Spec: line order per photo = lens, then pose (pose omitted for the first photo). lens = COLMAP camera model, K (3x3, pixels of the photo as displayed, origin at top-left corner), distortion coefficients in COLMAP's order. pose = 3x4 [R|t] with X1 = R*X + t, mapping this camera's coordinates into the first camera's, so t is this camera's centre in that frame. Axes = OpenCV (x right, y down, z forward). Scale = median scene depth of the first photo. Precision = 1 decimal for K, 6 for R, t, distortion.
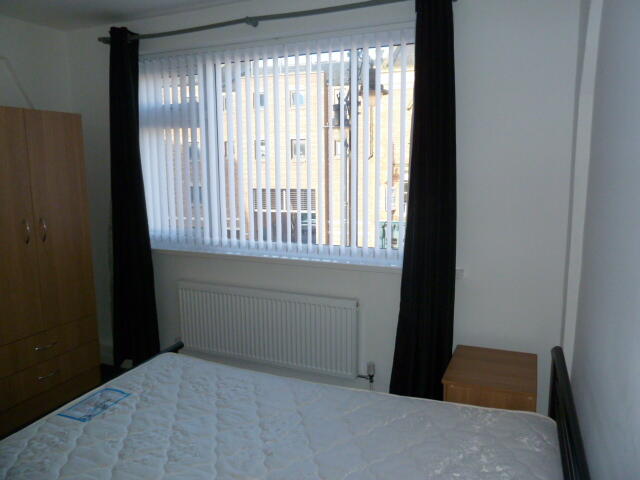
lens RADIAL K [[472.7, 0, 324.7], [0, 472.7, 238.4], [0, 0, 1]] dist [-0.039279, 0.012883]
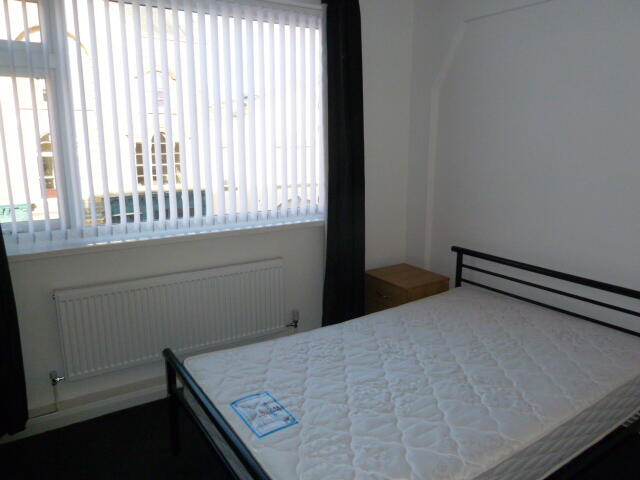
lens RADIAL K [[472.7, 0, 324.7], [0, 472.7, 238.4], [0, 0, 1]] dist [-0.039279, 0.012883]
pose [[0.560251, -0.165720, 0.811576, -0.831462], [0.118189, 0.985750, 0.119697, -0.036025], [-0.819848, 0.028859, 0.571854, 0.319900]]
